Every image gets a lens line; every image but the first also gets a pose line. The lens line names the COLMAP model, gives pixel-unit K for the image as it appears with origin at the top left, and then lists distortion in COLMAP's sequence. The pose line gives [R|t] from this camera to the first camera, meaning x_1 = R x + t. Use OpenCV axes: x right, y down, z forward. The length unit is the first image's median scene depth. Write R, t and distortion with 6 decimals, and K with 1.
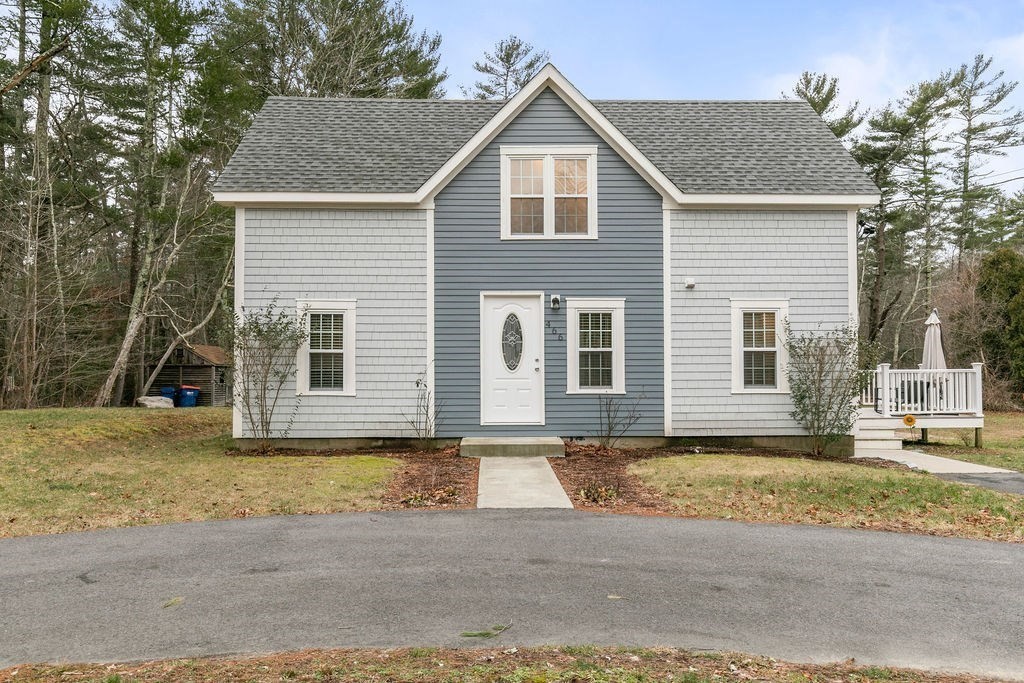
lens RADIAL K [[707.8, 0, 512.0], [0, 707.8, 341.5], [0, 0, 1]] dist [0.001710, -0.000185]
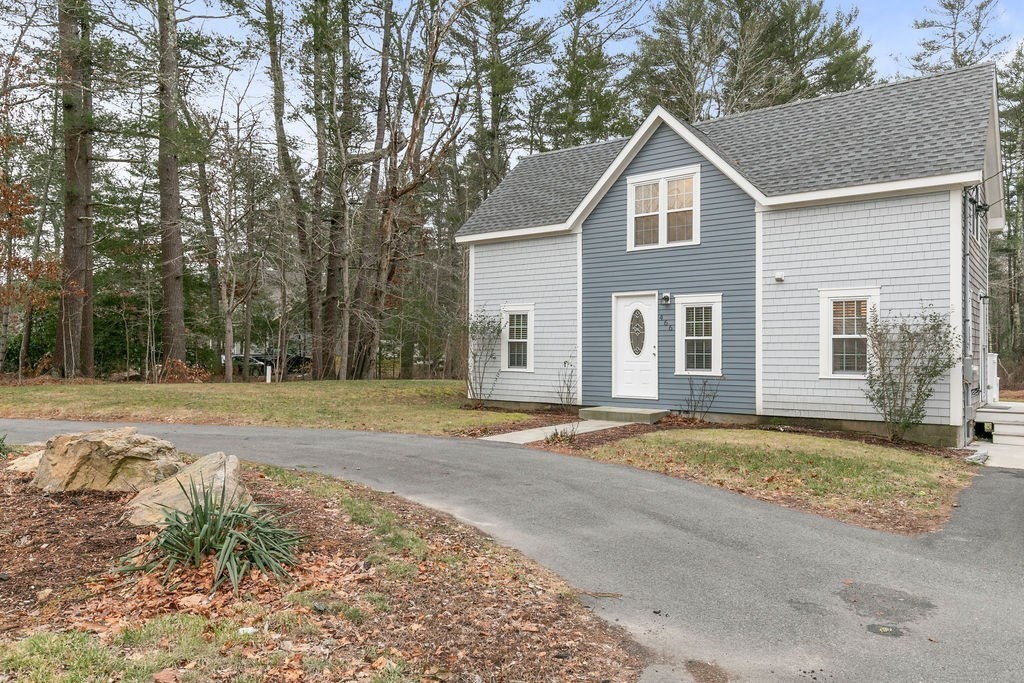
lens RADIAL K [[707.8, 0, 512.0], [0, 707.8, 341.5], [0, 0, 1]] dist [0.001710, -0.000185]
pose [[0.783341, -0.004740, -0.621574, 0.609526], [0.011259, 0.999915, 0.006565, 0.006054], [0.621490, -0.012141, 0.783328, -0.119576]]
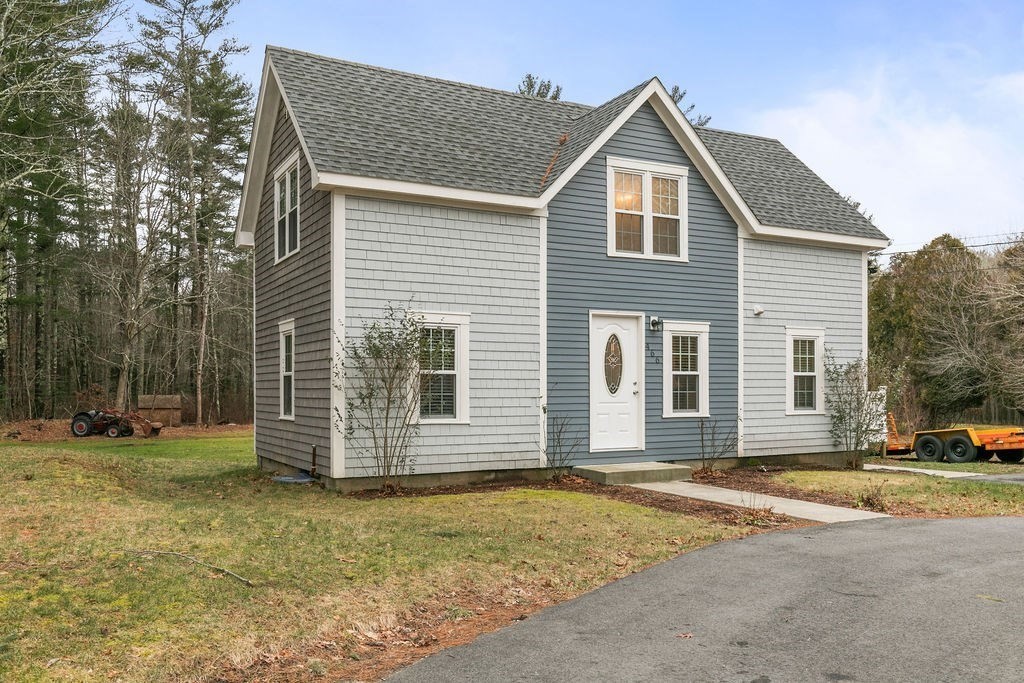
lens RADIAL K [[844.0, 0, 499.7], [0, 844.0, 377.9], [0, 0, 1]] dist [0.008166, 0.005367]
pose [[0.893310, 0.005621, 0.449405, -0.652010], [-0.015448, 0.999715, 0.018203, 0.000649], [-0.449175, -0.023203, 0.893143, 0.053318]]
